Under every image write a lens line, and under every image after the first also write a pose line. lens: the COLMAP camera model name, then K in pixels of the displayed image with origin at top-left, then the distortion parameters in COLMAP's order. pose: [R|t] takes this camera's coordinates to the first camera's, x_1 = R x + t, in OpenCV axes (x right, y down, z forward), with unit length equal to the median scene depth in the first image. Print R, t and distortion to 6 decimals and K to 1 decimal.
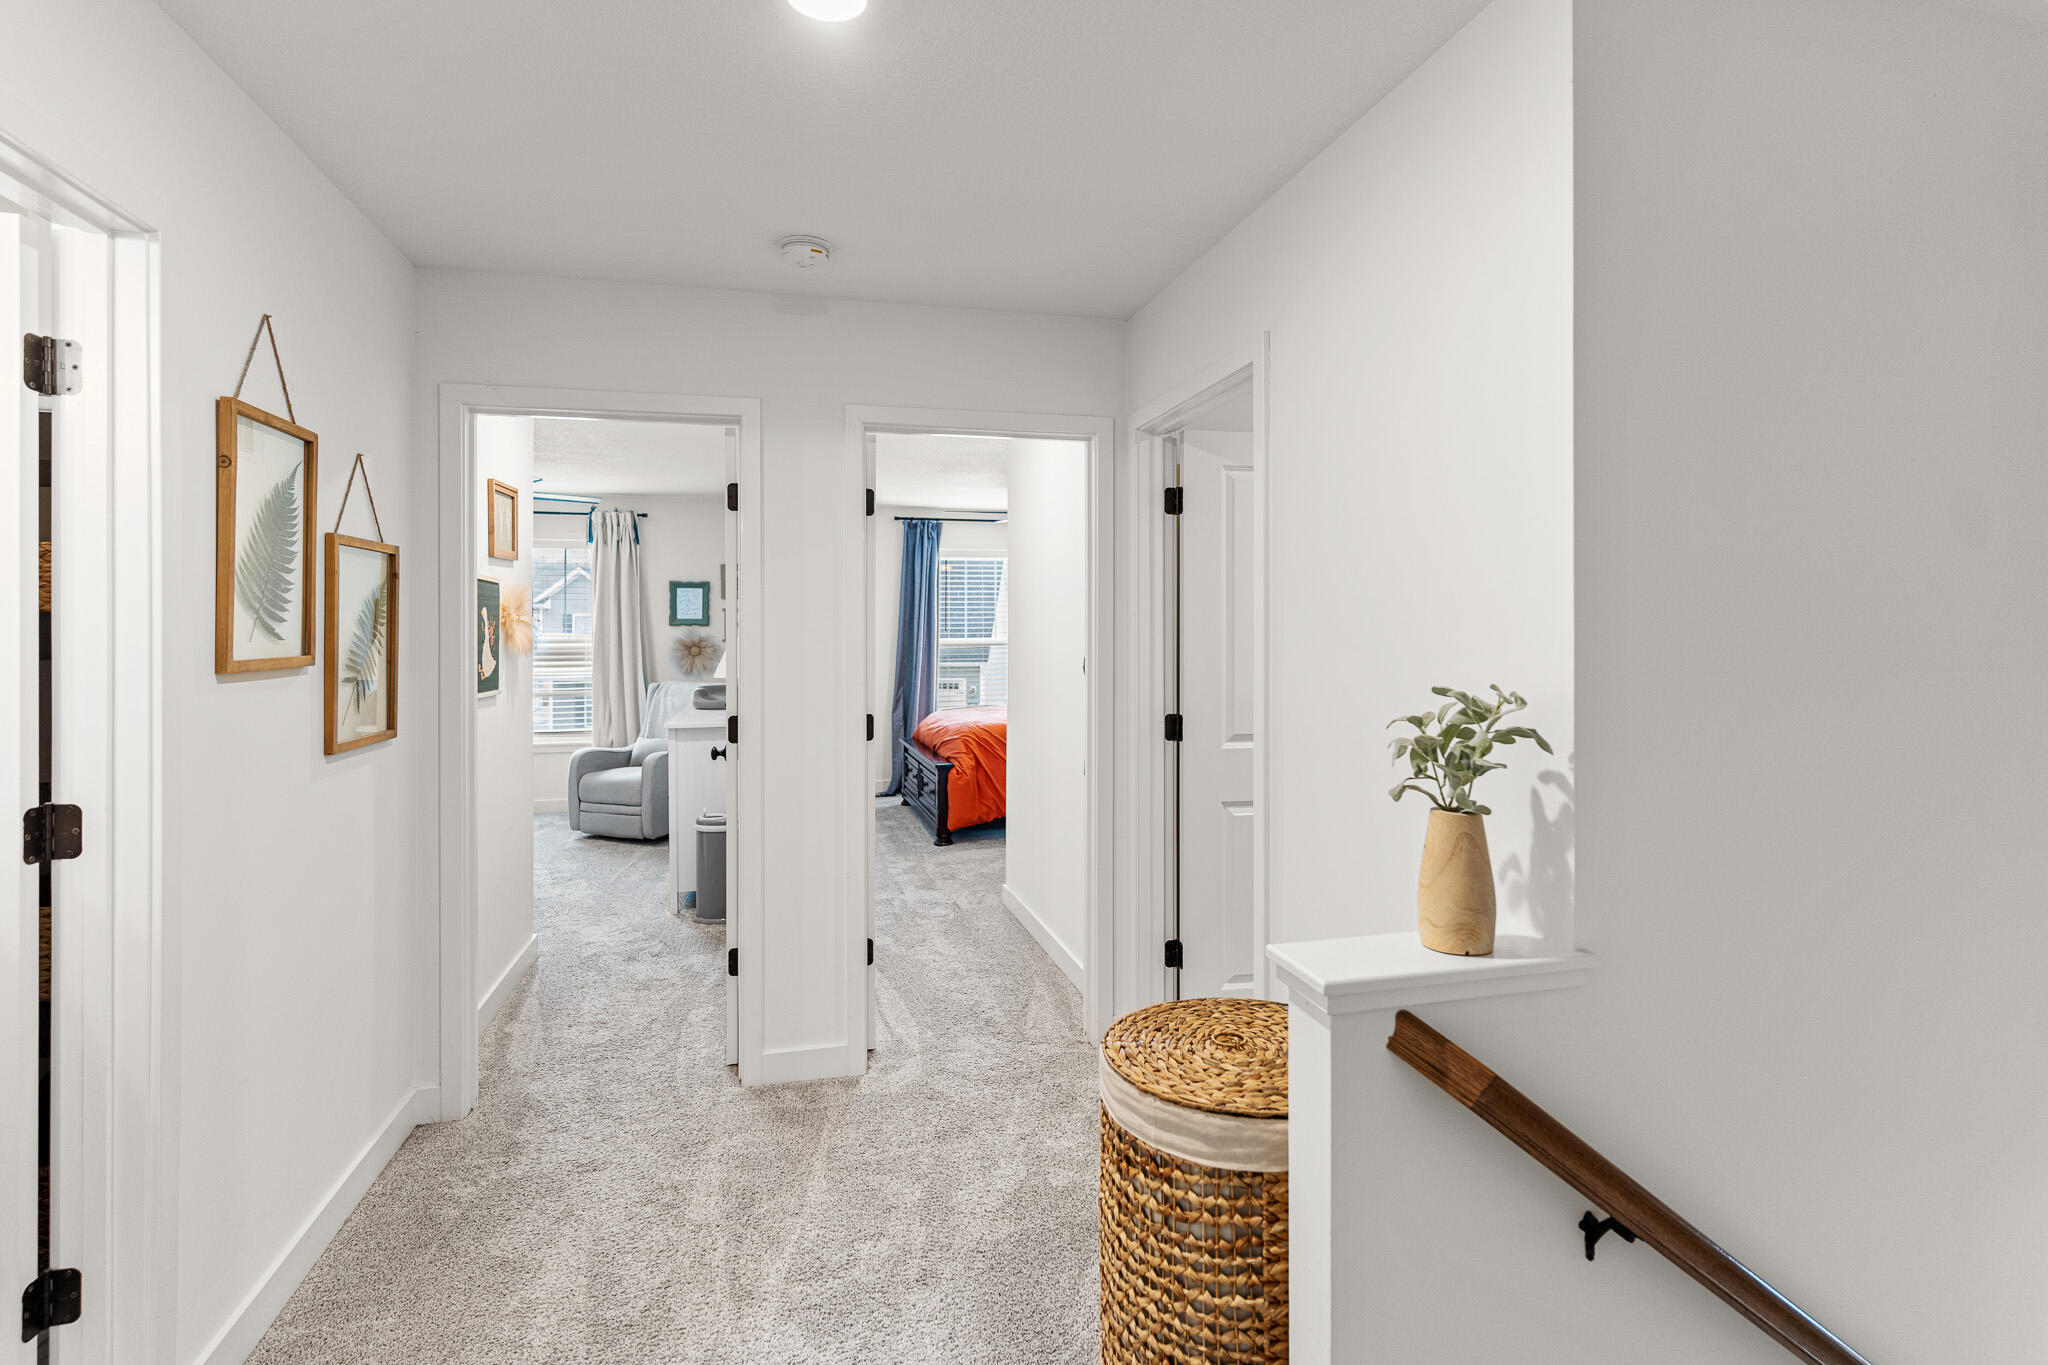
lens RADIAL K [[991.7, 0, 1028.9], [0, 991.7, 638.9], [0, 0, 1]] dist [0.001492, 0.001492]
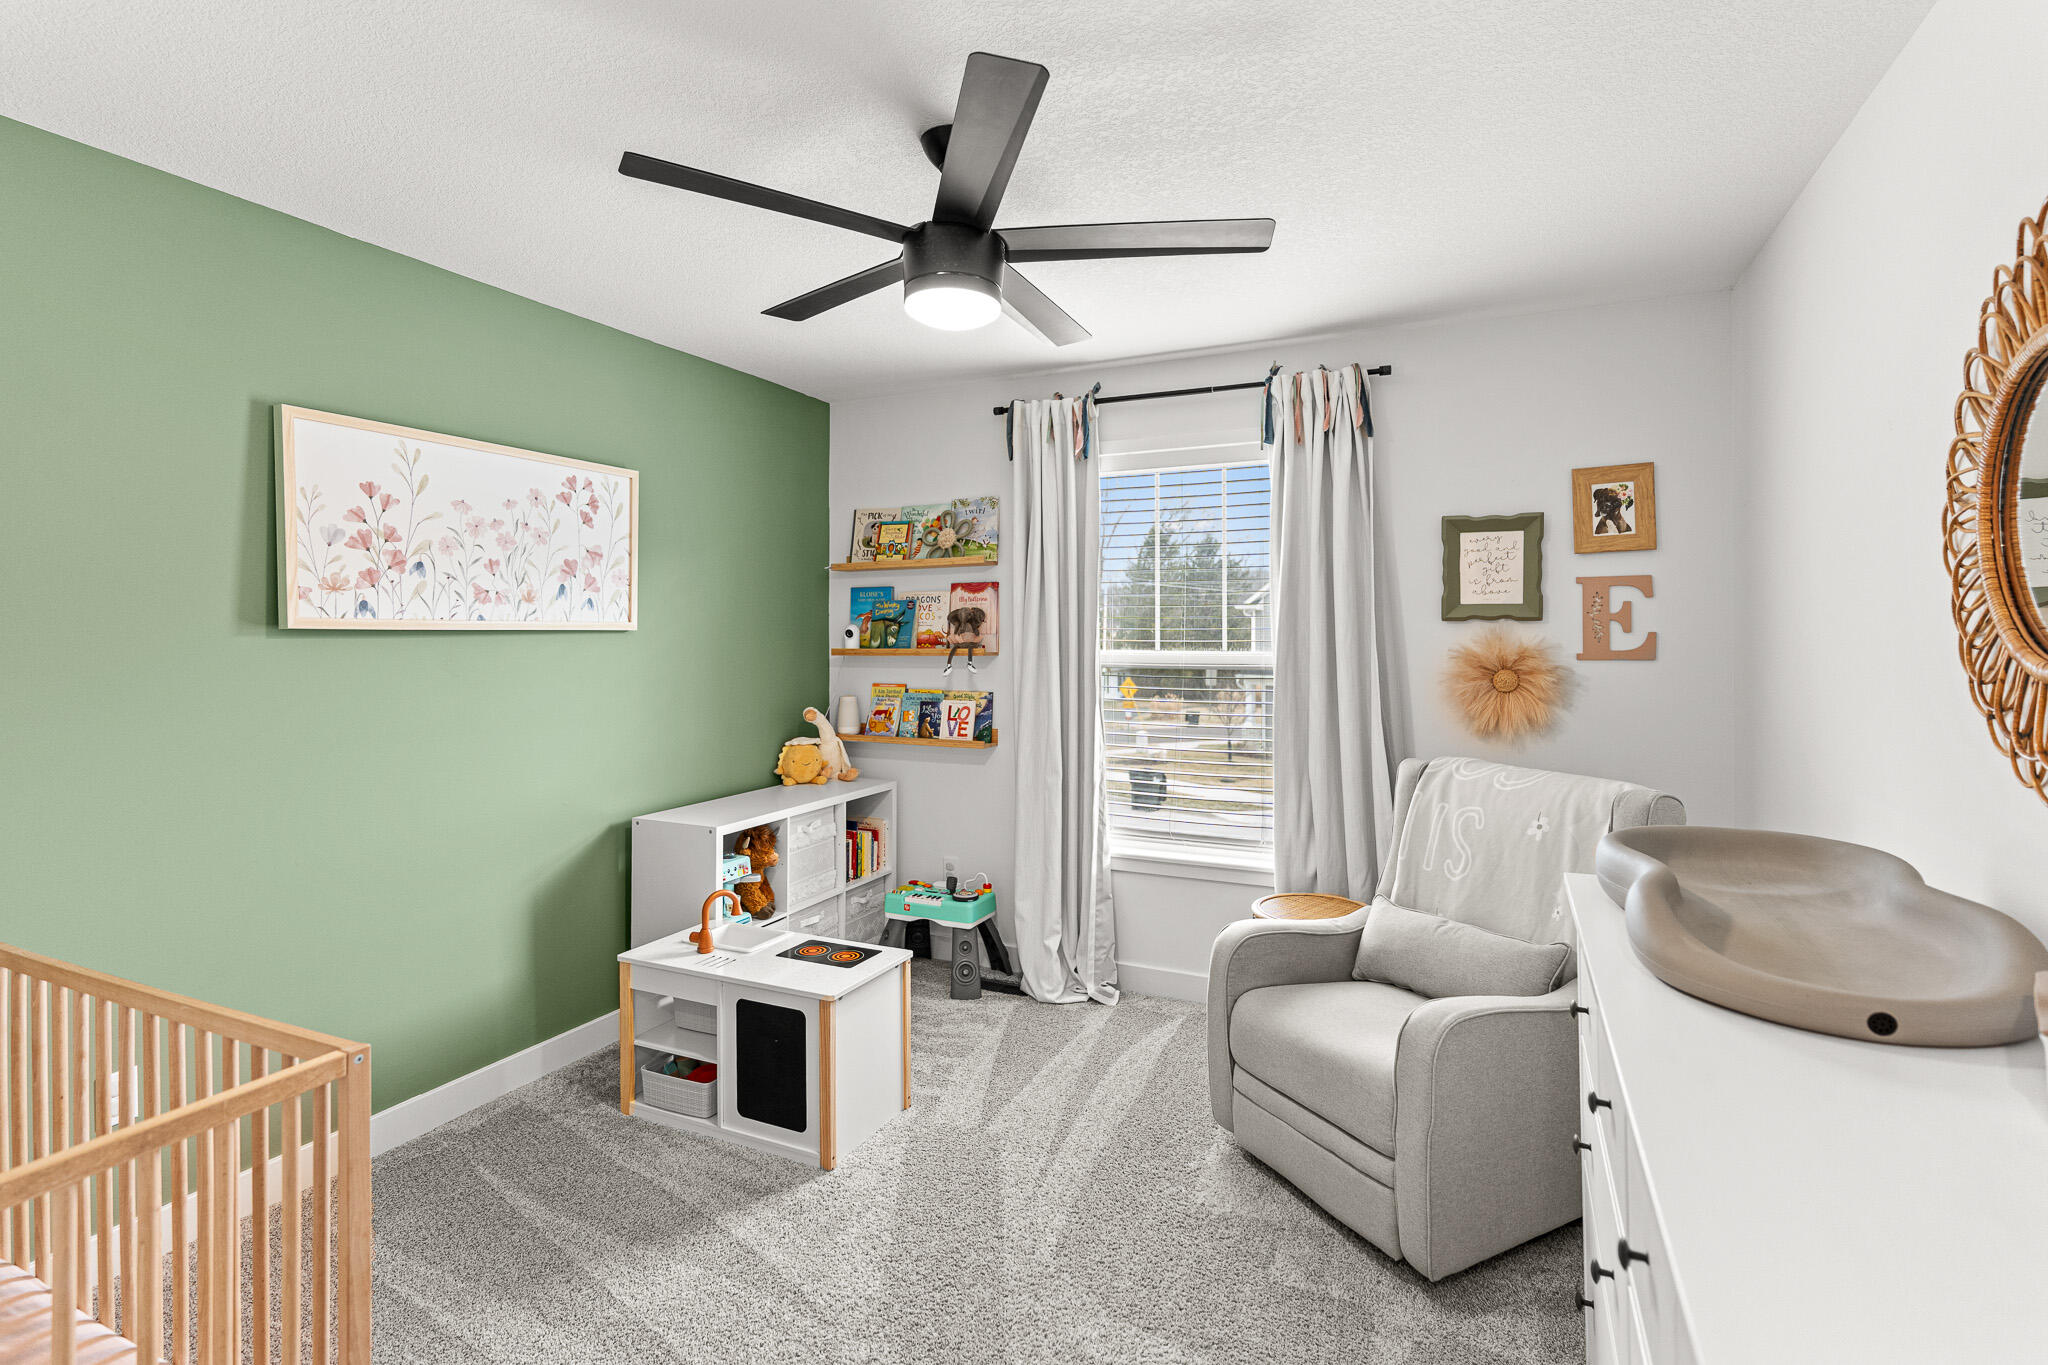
lens RADIAL K [[991.7, 0, 1015.0], [0, 991.7, 641.7], [0, 0, 1]] dist [0.001492, 0.001492]
pose [[0.766568, 0.000087, -0.642163, -0.232390], [0.001891, 0.999995, 0.002393, -0.005964], [0.642160, -0.003048, 0.766564, 0.561195]]
